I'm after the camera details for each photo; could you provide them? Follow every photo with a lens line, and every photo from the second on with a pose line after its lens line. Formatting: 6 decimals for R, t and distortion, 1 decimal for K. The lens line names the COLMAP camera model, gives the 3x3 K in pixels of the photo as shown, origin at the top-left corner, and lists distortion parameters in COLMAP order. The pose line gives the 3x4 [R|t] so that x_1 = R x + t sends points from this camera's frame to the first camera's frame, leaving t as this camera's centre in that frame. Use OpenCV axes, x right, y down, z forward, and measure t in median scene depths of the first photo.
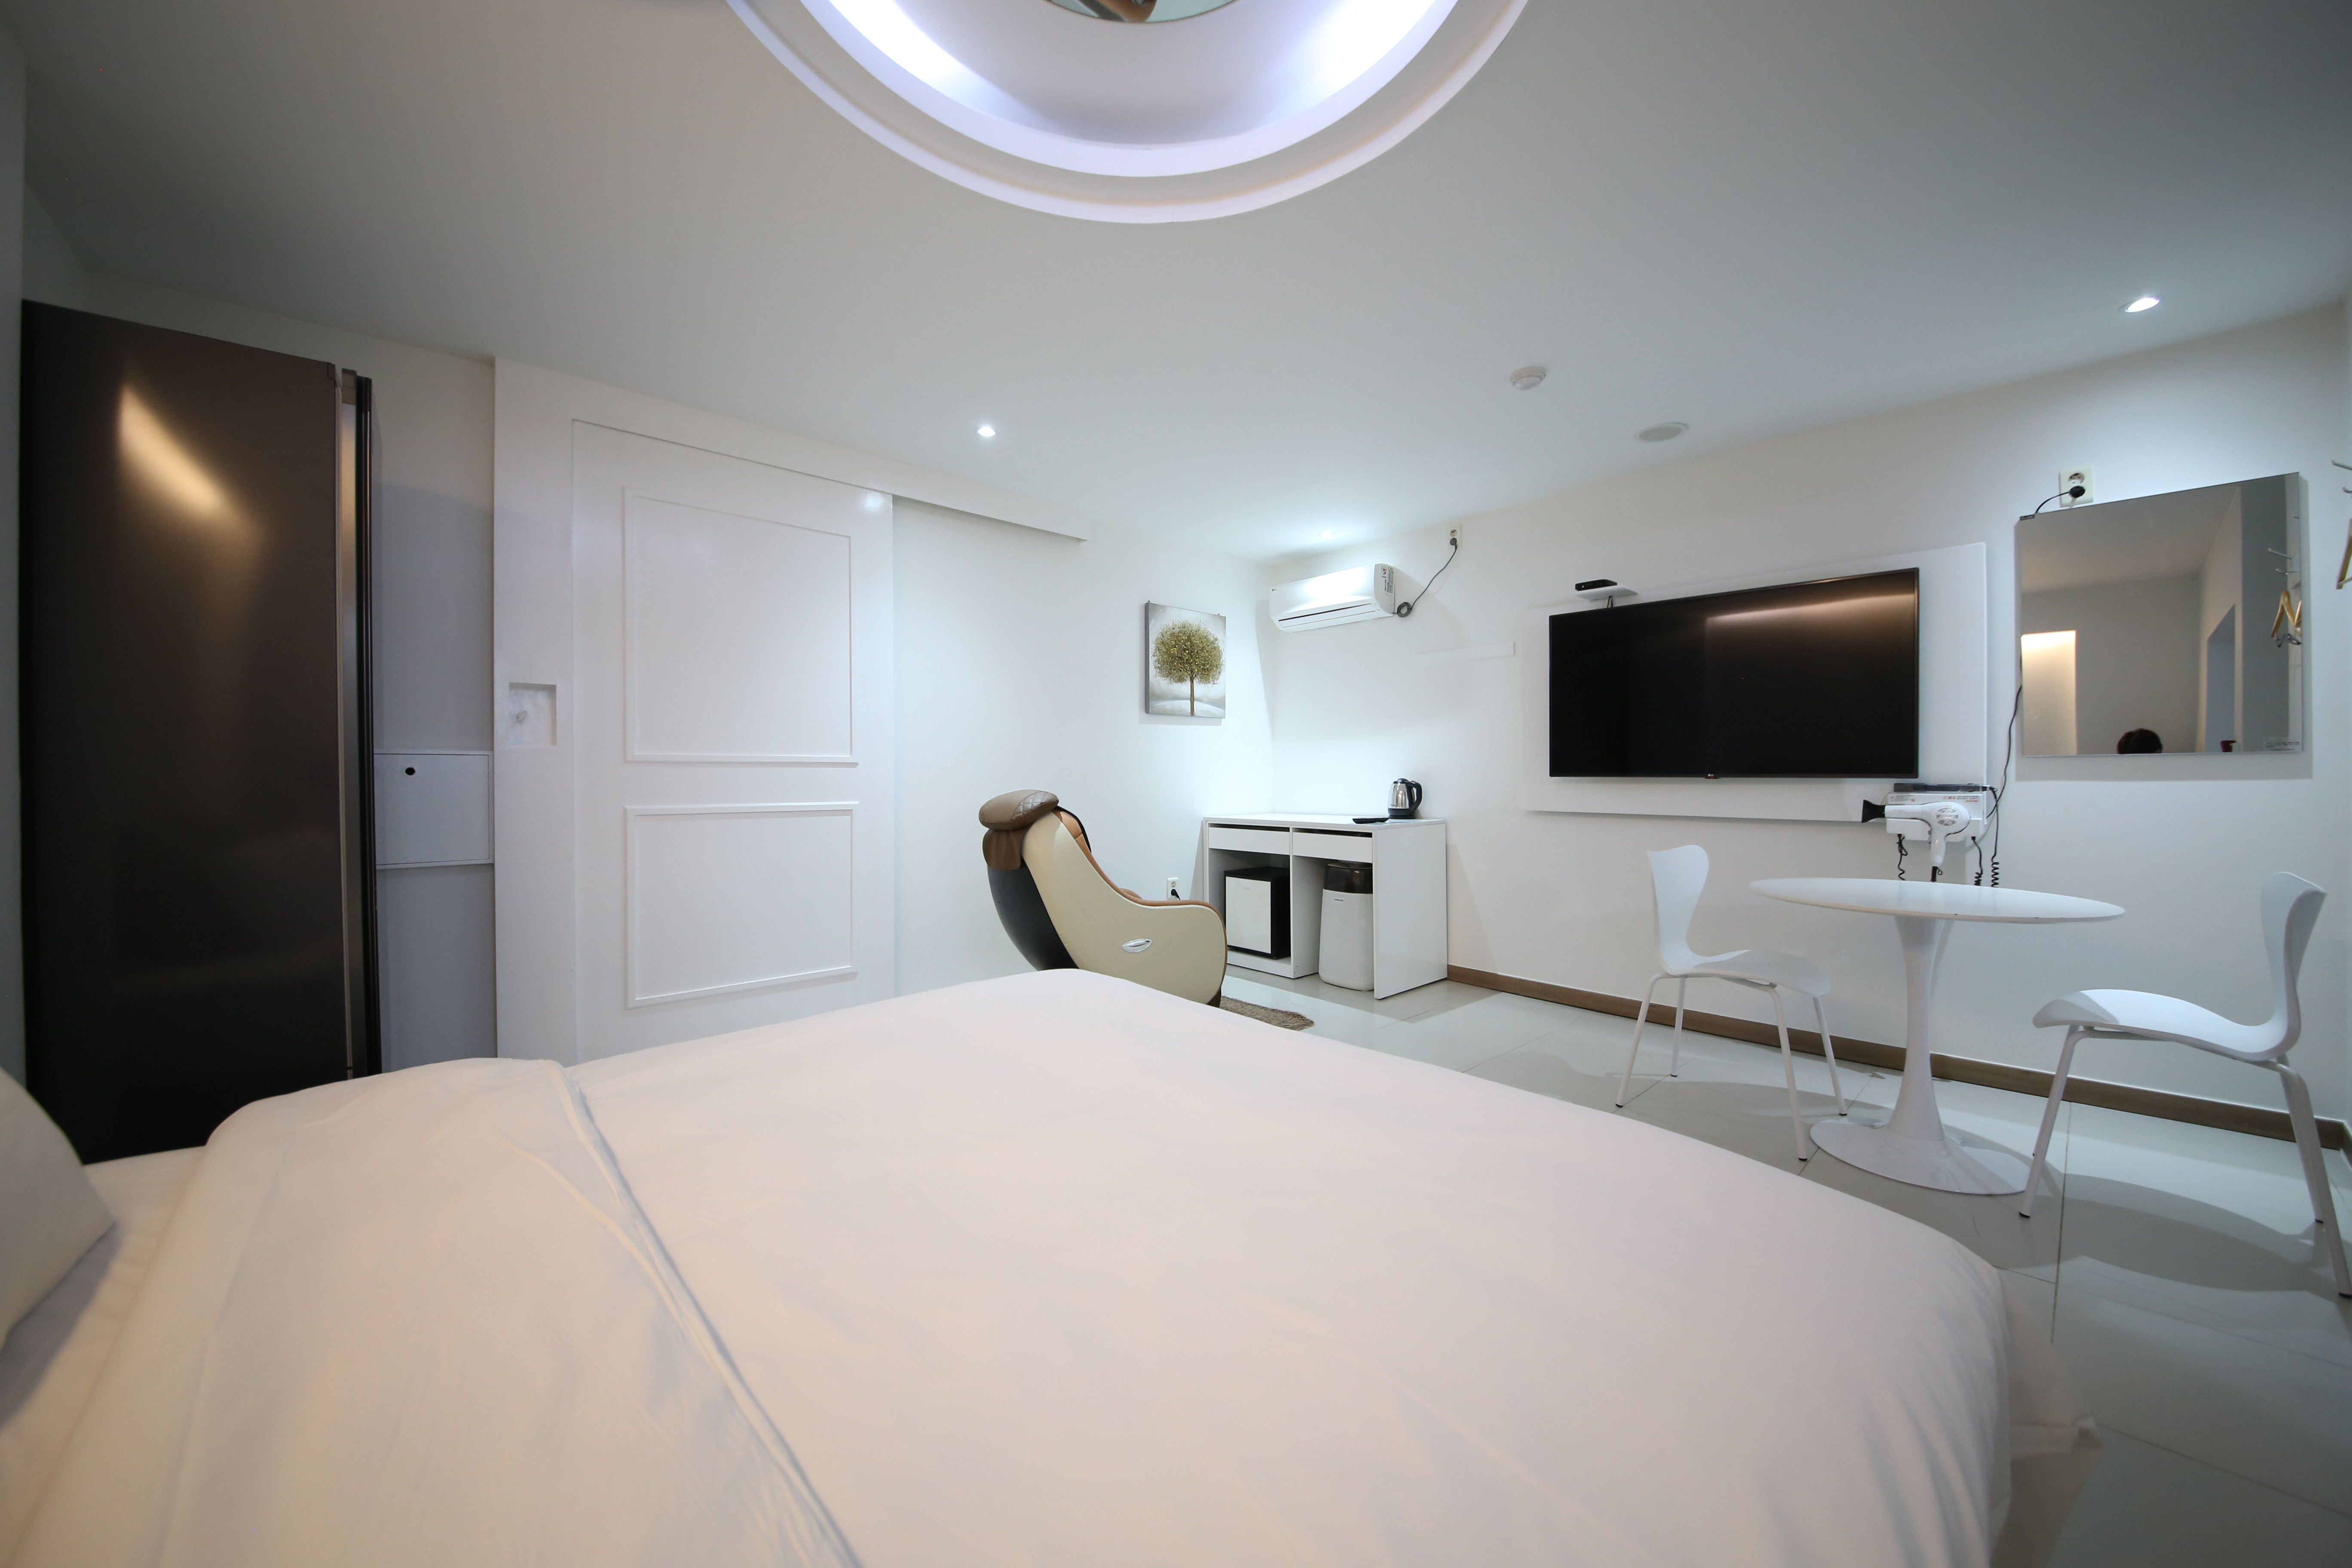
lens RADIAL K [[842.9, 0, 1178.7], [0, 842.9, 782.4], [0, 0, 1]] dist [0.000317, -0.010434]
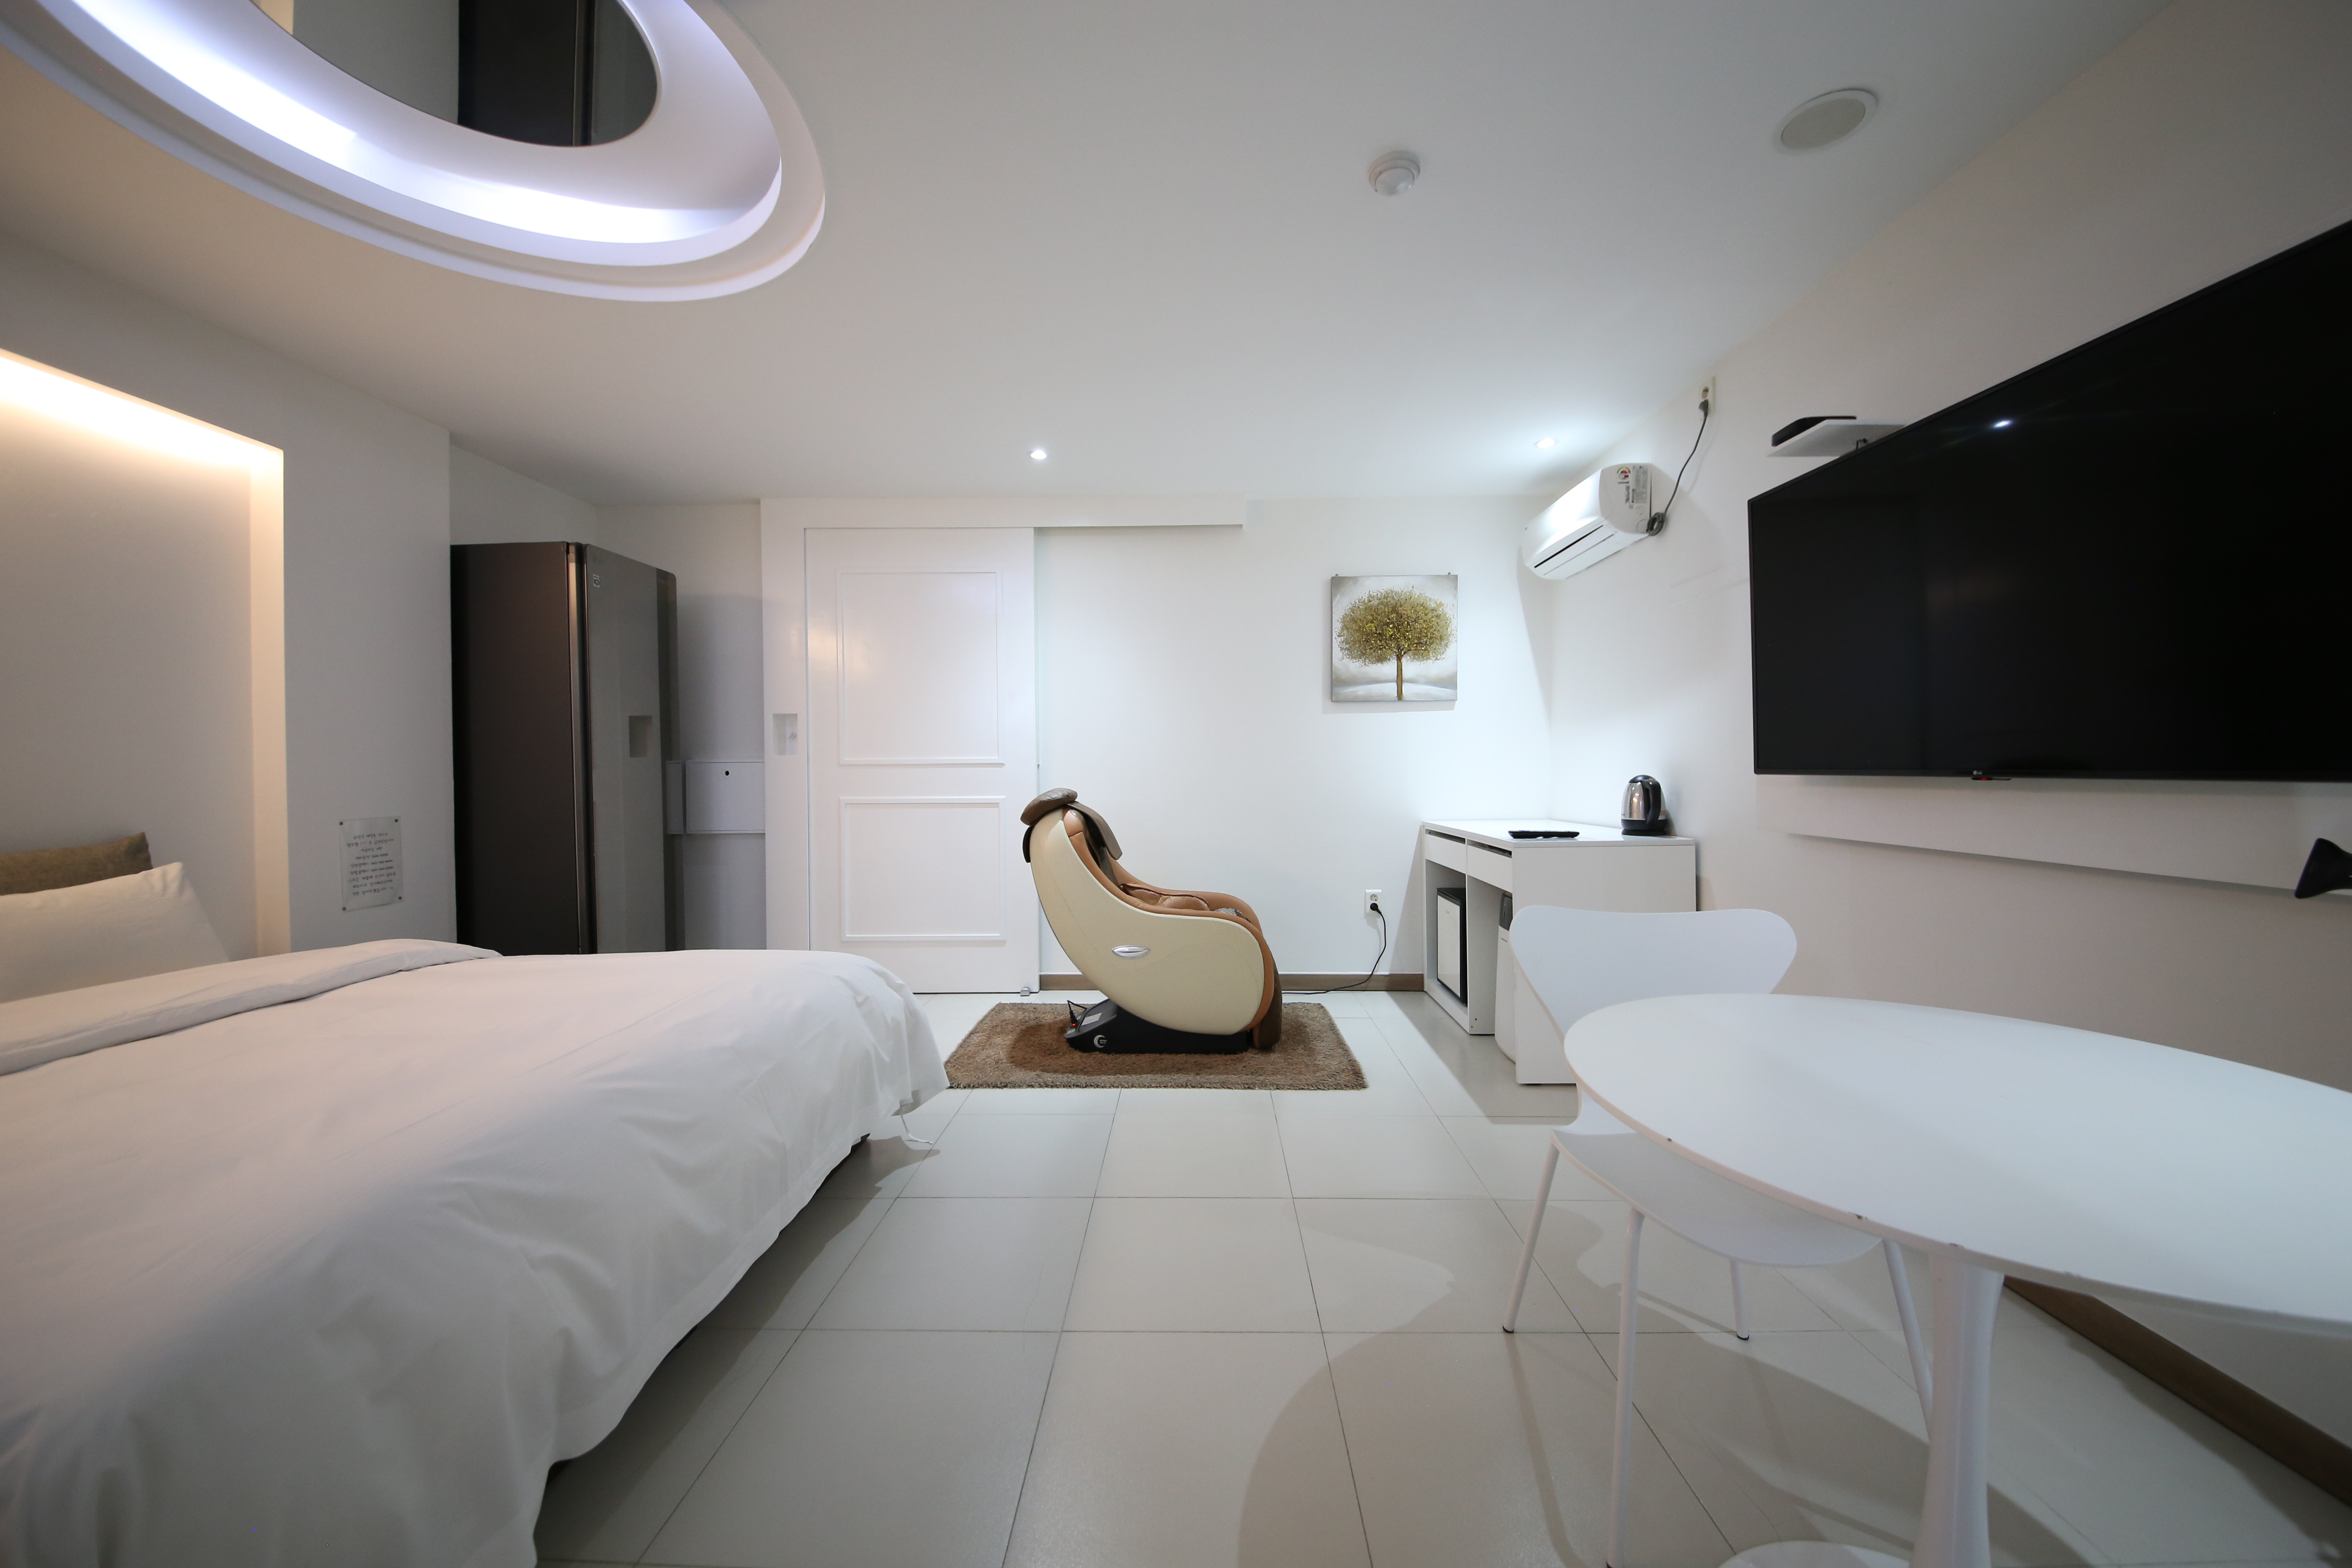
lens RADIAL K [[842.9, 0, 1178.7], [0, 842.9, 782.4], [0, 0, 1]] dist [0.000317, -0.010434]
pose [[0.716665, 0.005814, -0.697394, 0.464152], [0.001113, 0.999954, 0.009480, -0.005591], [0.697417, -0.007571, 0.716625, 0.249936]]
